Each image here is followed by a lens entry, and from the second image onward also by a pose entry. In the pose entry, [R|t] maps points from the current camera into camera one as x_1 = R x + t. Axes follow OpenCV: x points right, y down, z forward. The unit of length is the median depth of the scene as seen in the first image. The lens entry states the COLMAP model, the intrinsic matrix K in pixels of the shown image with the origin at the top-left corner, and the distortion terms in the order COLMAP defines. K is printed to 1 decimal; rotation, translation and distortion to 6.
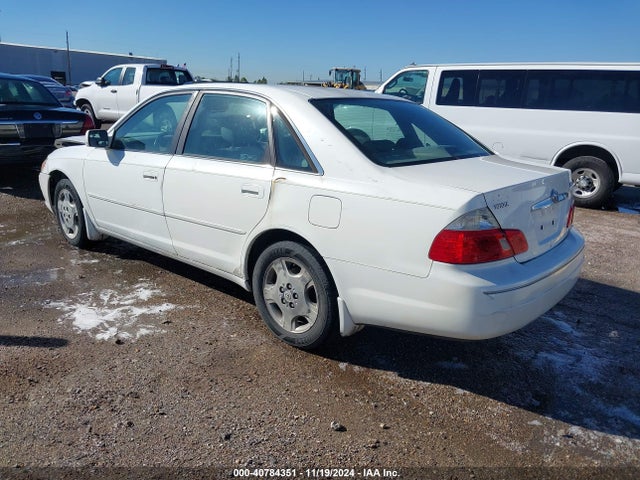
lens RADIAL K [[517.8, 0, 320.0], [0, 517.8, 240.0], [0, 0, 1]] dist [0.009995, -0.006805]
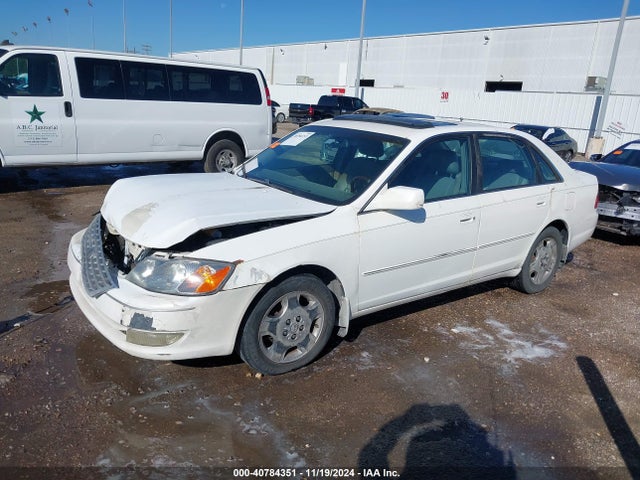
lens RADIAL K [[517.8, 0, 320.0], [0, 517.8, 240.0], [0, 0, 1]] dist [0.009995, -0.006805]
pose [[0.212817, -0.289750, 0.933142, -1.282358], [0.205102, 0.946990, 0.247273, -0.374856], [-0.955323, 0.138765, 0.260964, 0.946677]]
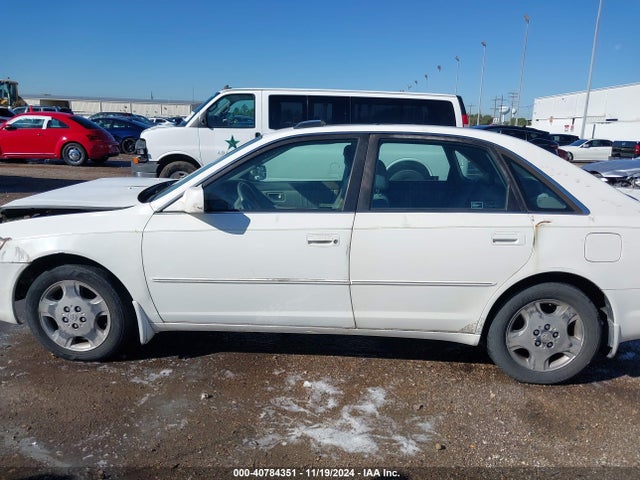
lens RADIAL K [[517.8, 0, 320.0], [0, 517.8, 240.0], [0, 0, 1]] dist [0.009995, -0.006805]
pose [[0.787490, -0.151156, 0.597504, -0.754290], [0.166016, 0.985650, 0.030545, -0.139331], [-0.593547, 0.075141, 0.801284, 0.336443]]
